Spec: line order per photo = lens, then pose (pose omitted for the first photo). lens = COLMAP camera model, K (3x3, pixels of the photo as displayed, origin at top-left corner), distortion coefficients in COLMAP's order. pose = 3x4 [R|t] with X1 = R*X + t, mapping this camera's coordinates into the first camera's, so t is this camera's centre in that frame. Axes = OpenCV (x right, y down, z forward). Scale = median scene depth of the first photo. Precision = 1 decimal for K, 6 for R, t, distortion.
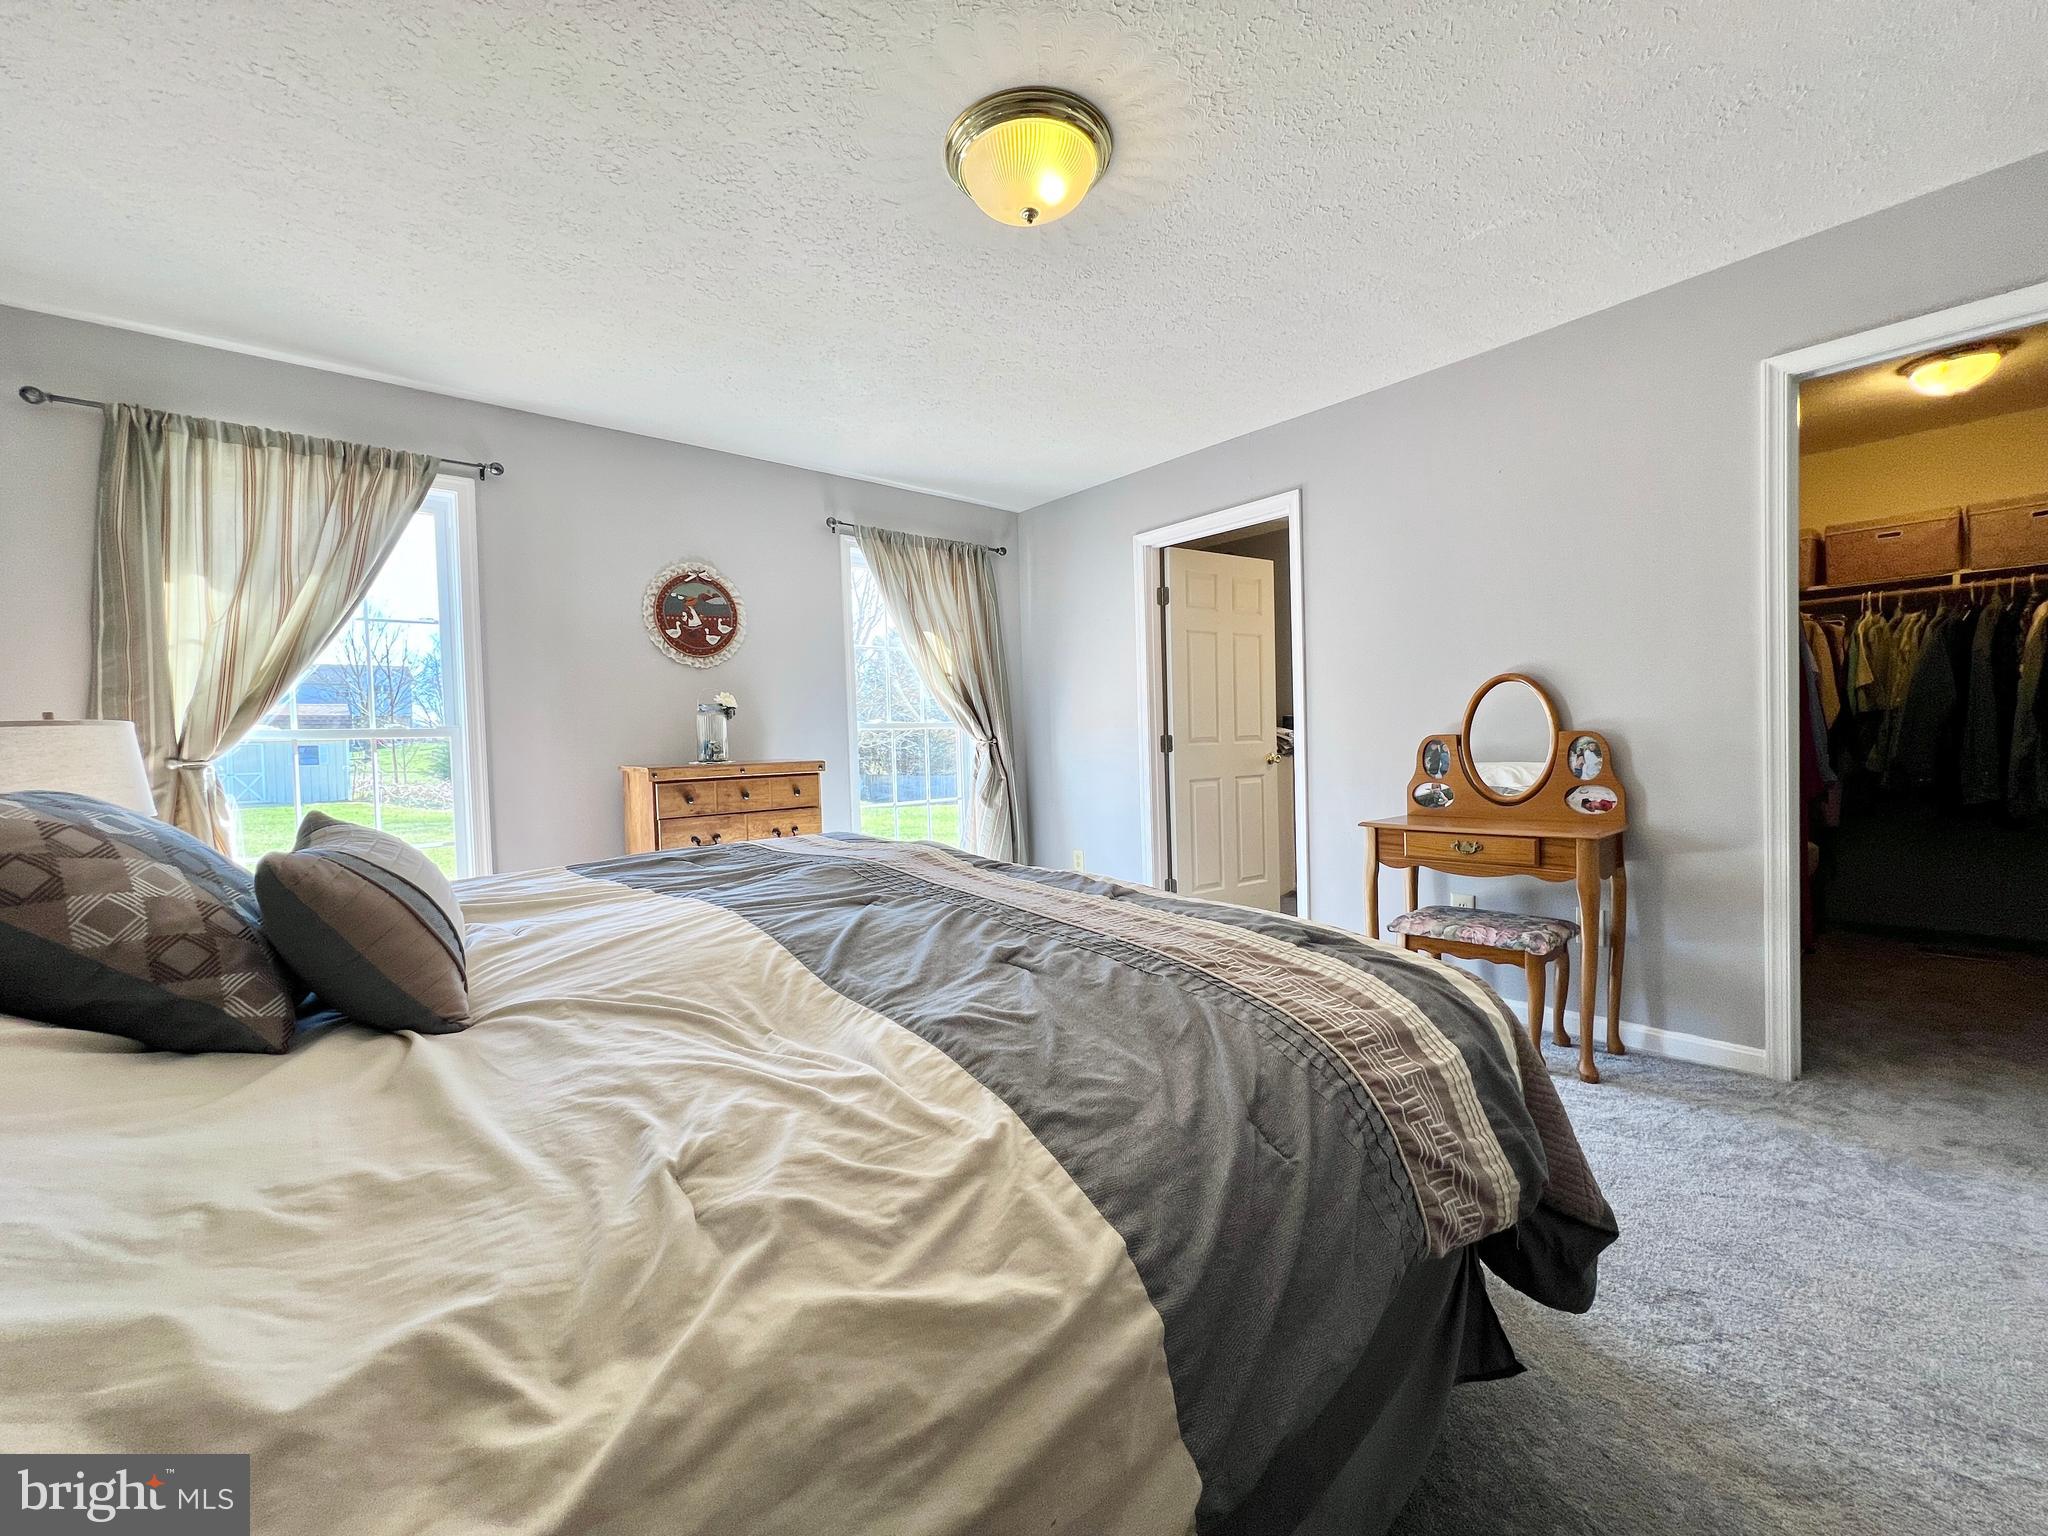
lens RADIAL K [[817.0, 0, 1023.0], [0, 817.0, 764.2], [0, 0, 1]] dist [-0.002462, 0.000133]
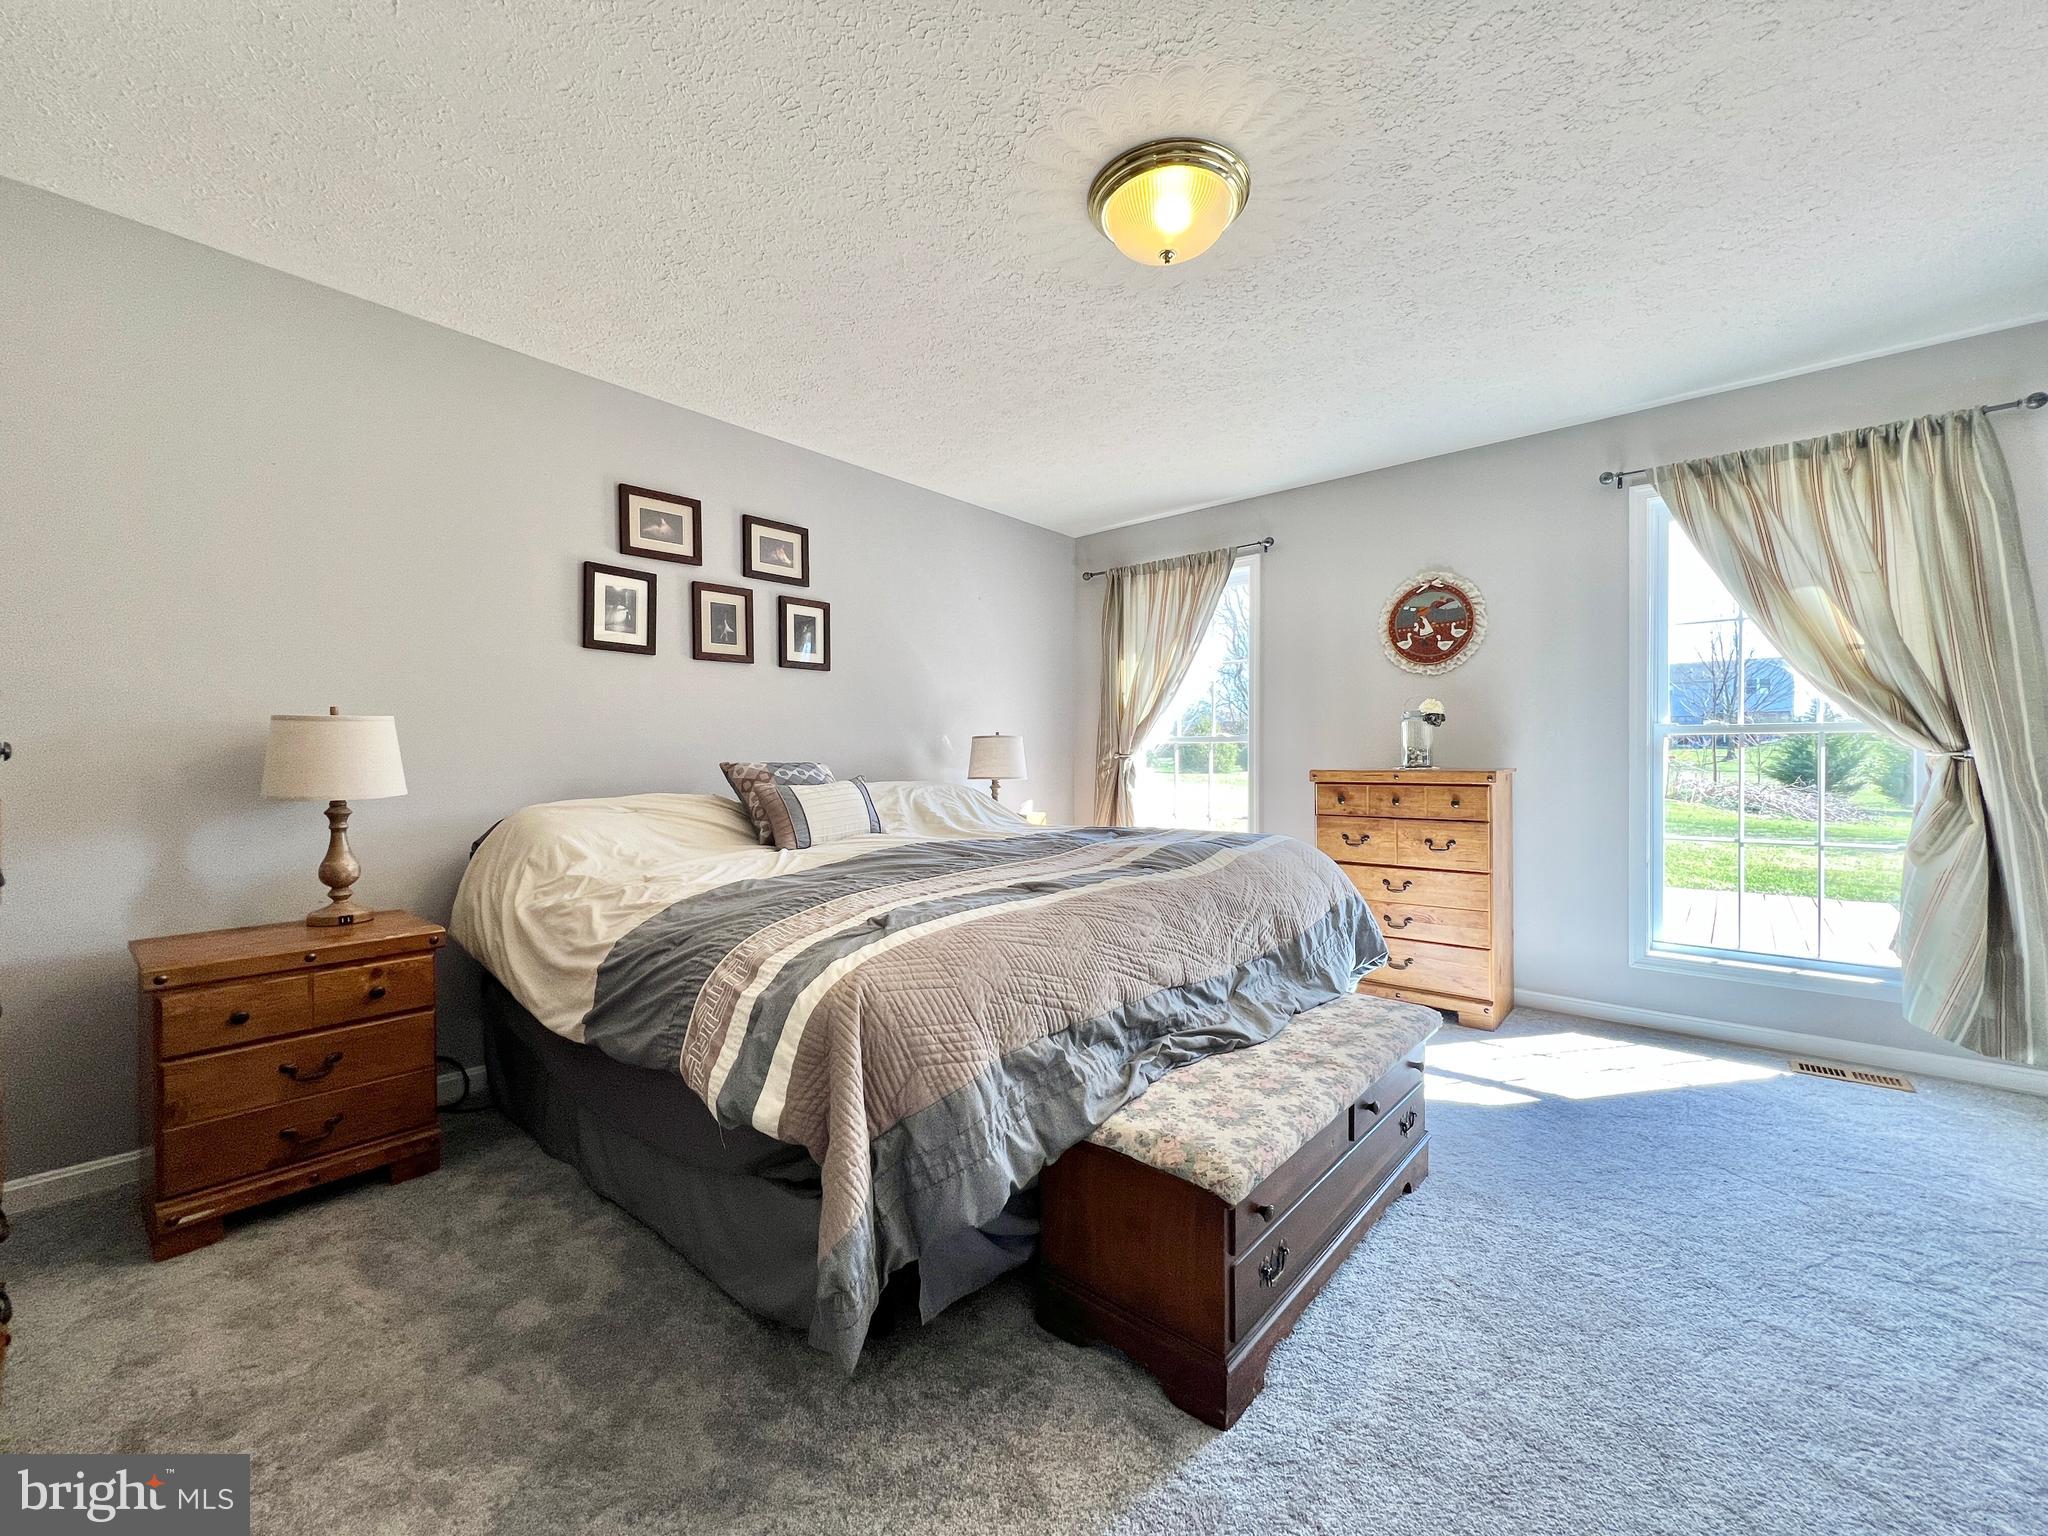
lens RADIAL K [[817.0, 0, 1023.0], [0, 817.0, 764.2], [0, 0, 1]] dist [-0.002462, 0.000133]
pose [[0.144446, 0.032461, -0.988980, 0.545670], [-0.036715, 0.998949, 0.027426, -0.017103], [0.988831, 0.032349, 0.145486, 0.362552]]
